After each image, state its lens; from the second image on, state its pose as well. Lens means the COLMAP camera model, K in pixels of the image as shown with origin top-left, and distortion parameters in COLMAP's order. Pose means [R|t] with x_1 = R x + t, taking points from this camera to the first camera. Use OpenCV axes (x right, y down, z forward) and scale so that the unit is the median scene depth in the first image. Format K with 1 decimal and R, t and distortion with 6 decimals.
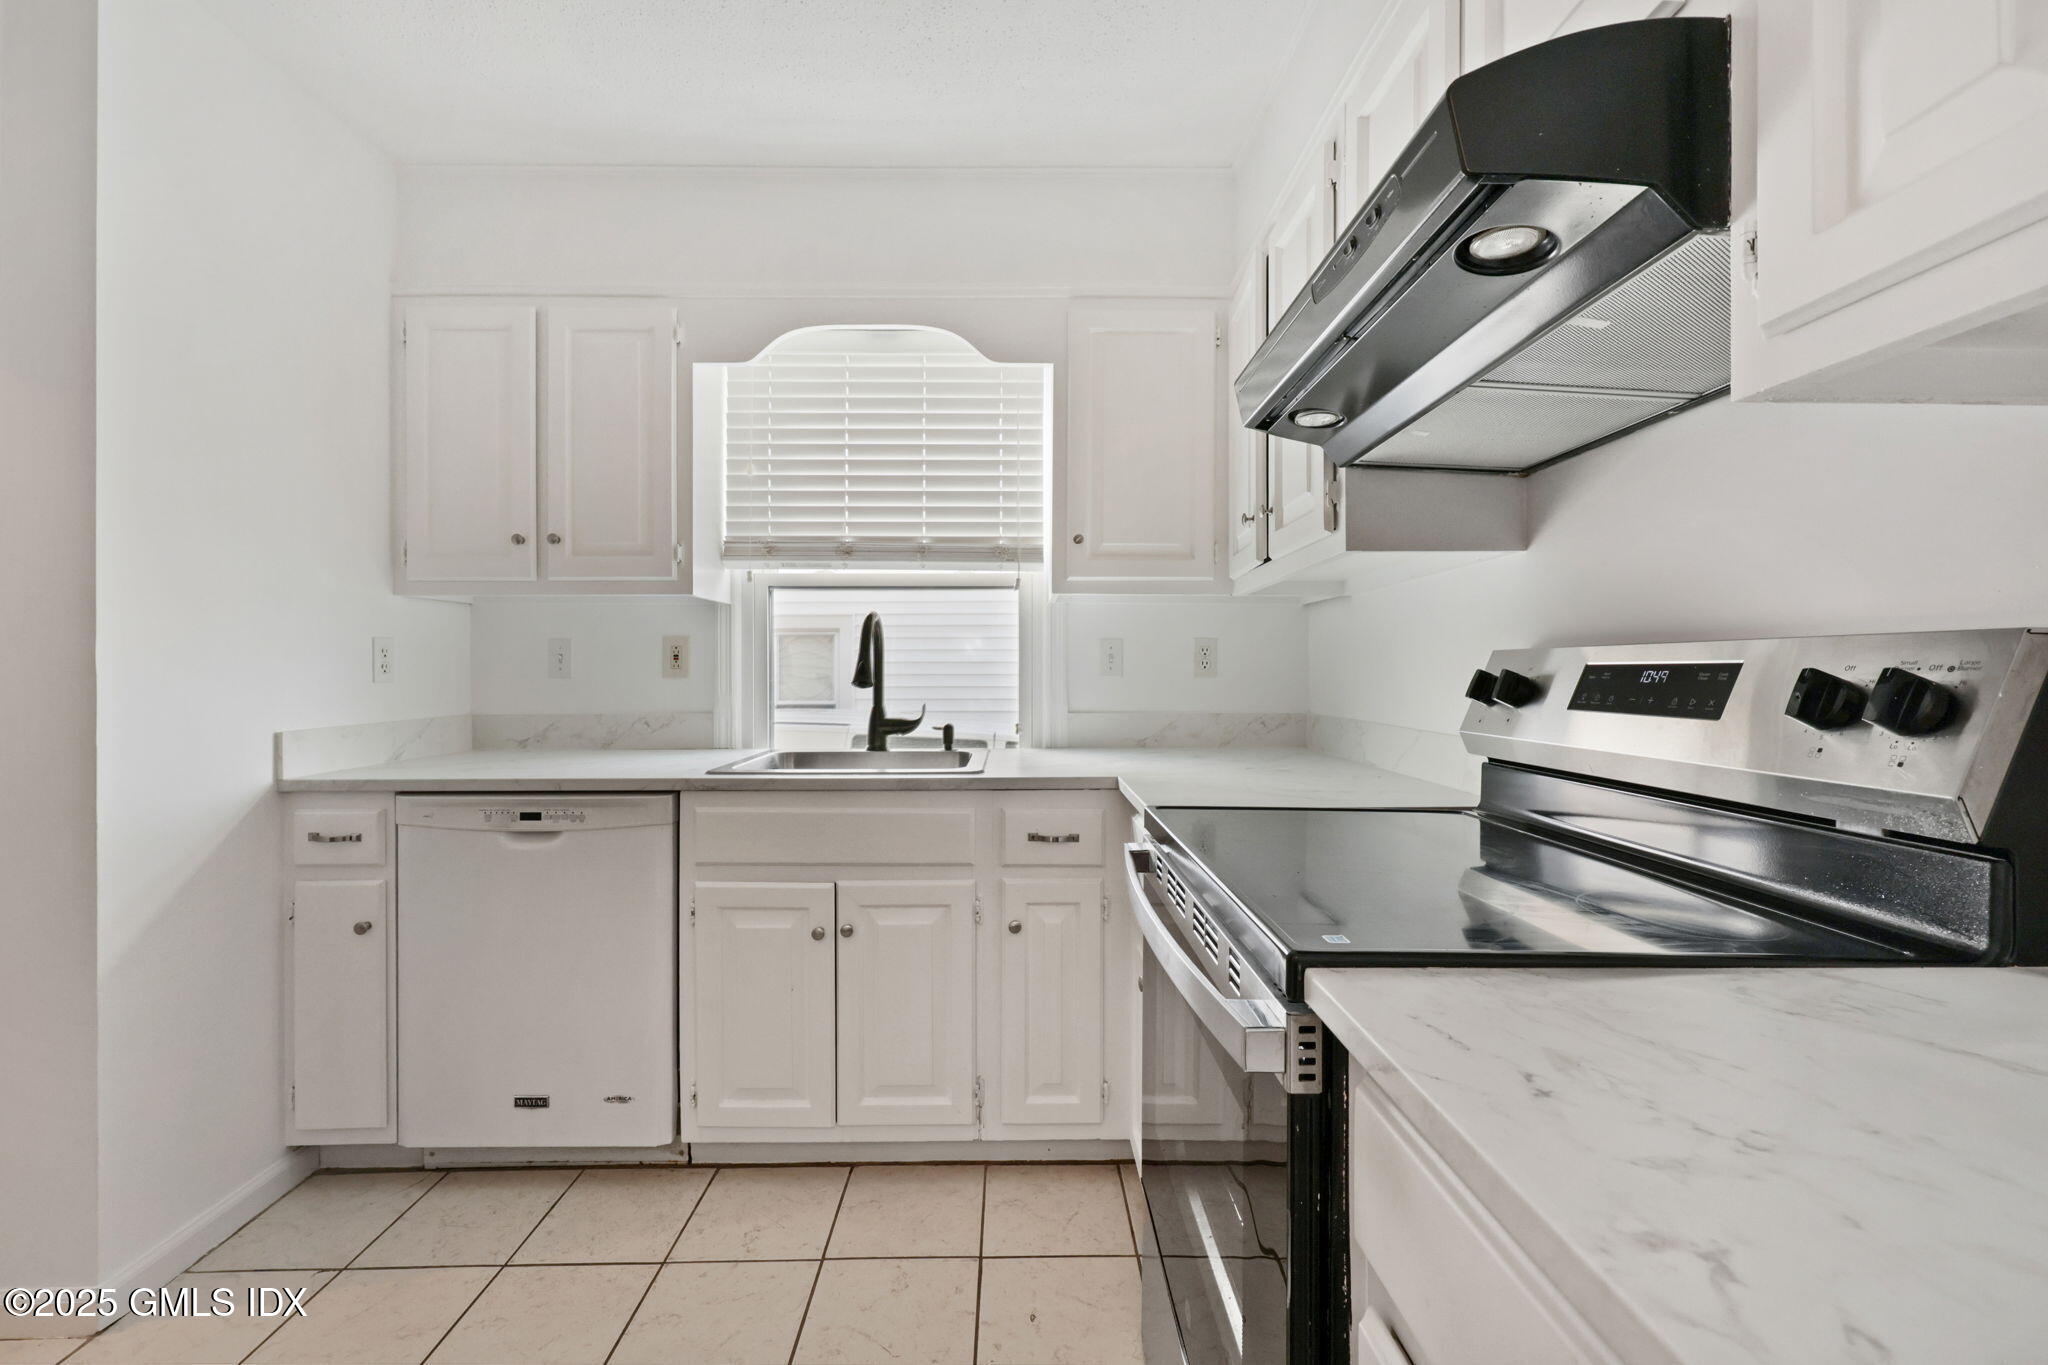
lens RADIAL K [[860.6, 0, 1013.7], [0, 860.6, 672.8], [0, 0, 1]] dist [-0.003744, -0.000078]
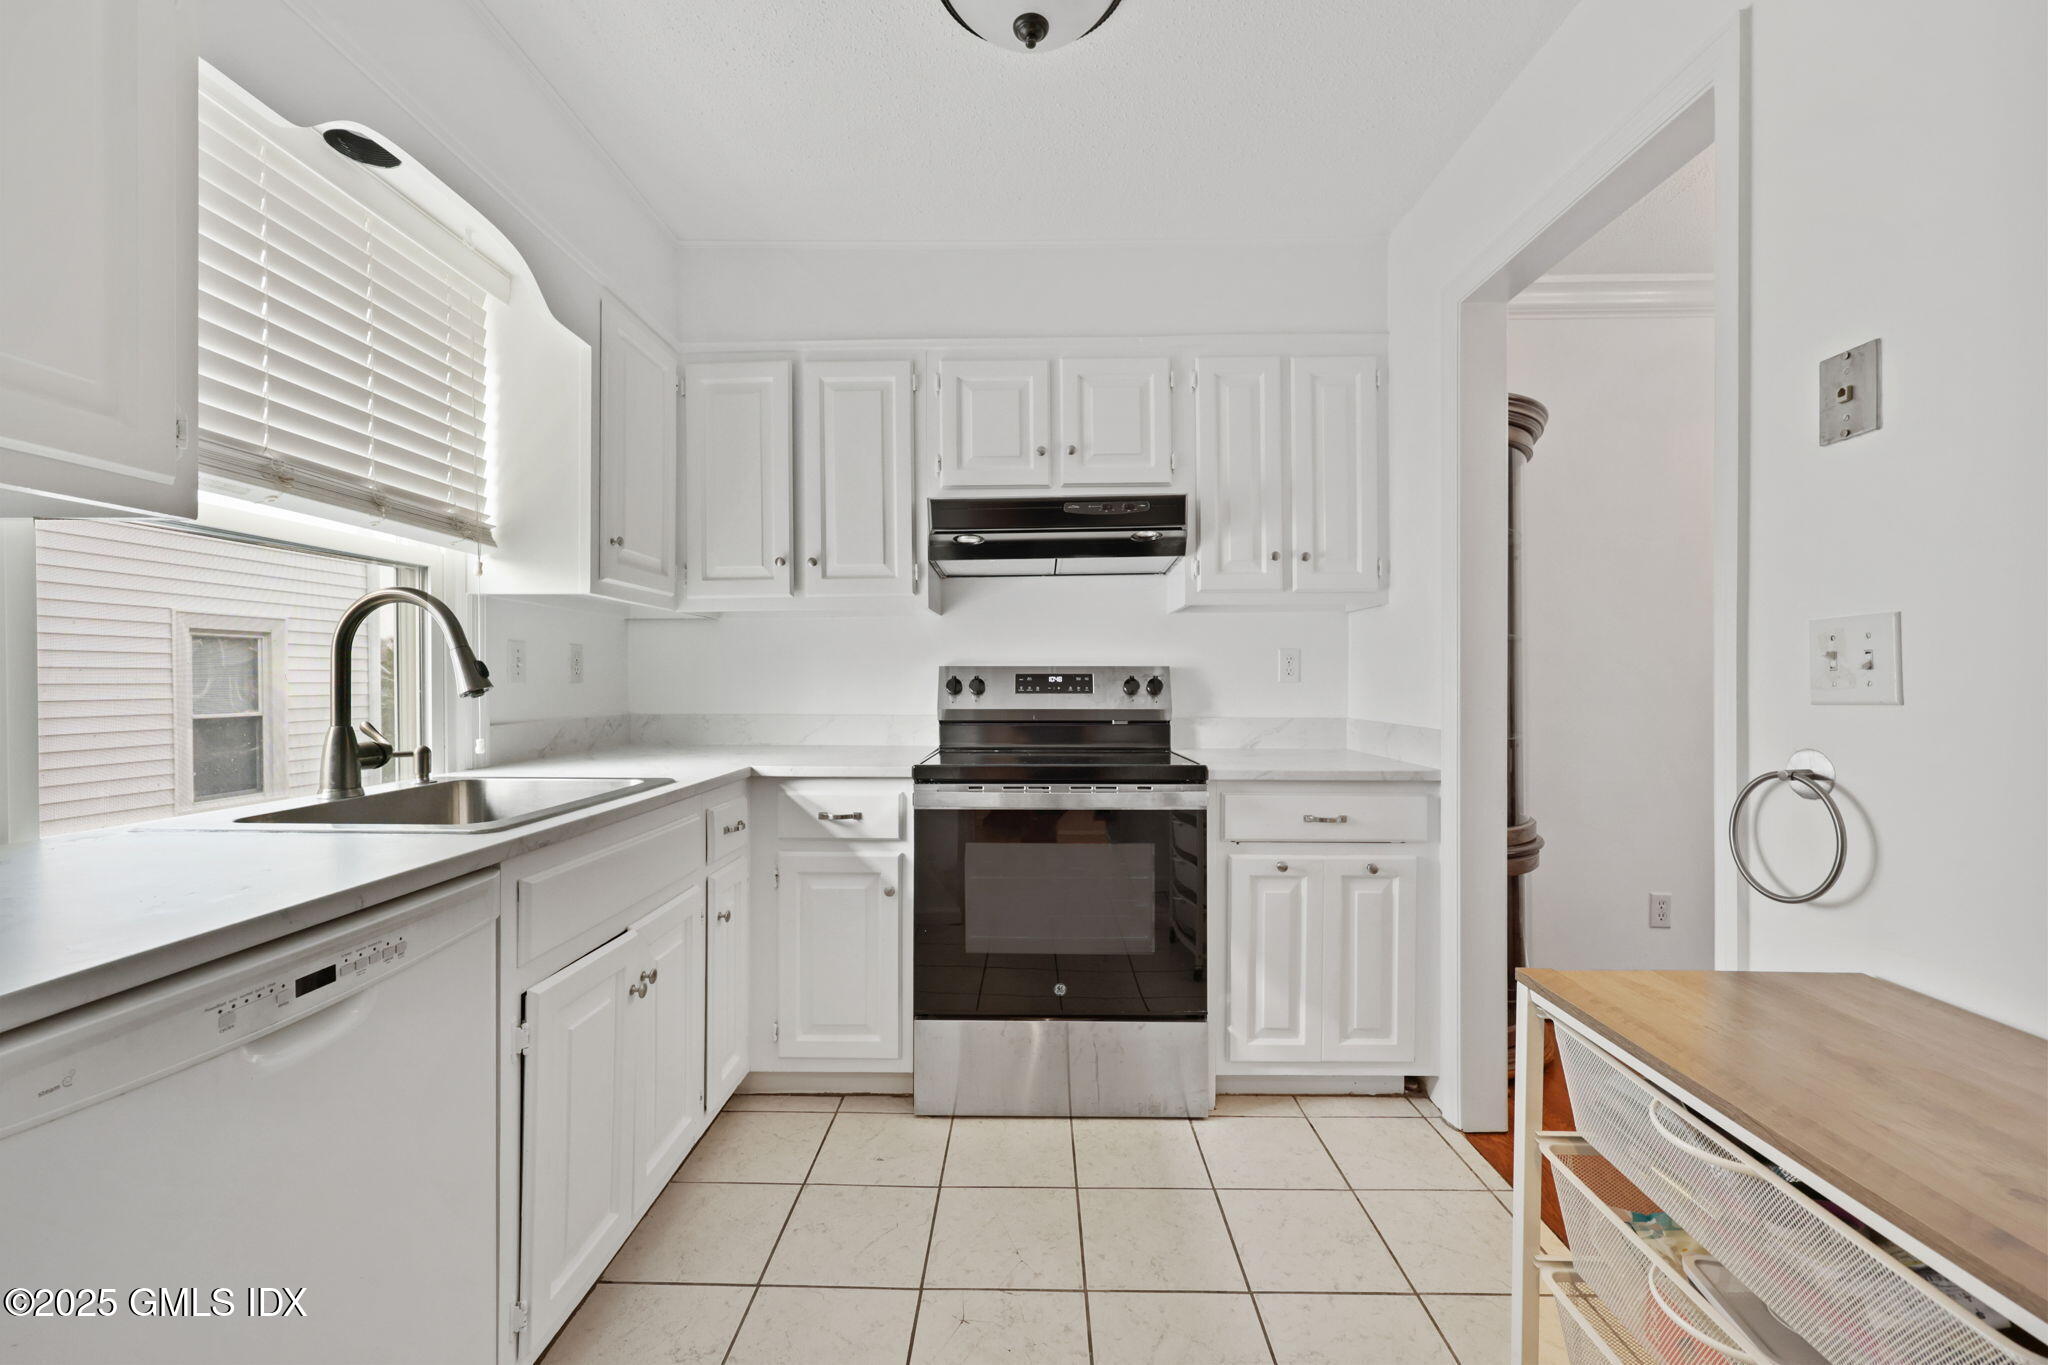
lens RADIAL K [[860.6, 0, 1016.9], [0, 860.6, 687.4], [0, 0, 1]] dist [-0.003744, -0.000078]
pose [[0.012736, -0.005238, 0.999905, -0.806367], [-0.005241, 0.999972, 0.005305, 0.002006], [-0.999905, -0.005308, 0.012709, 0.481050]]
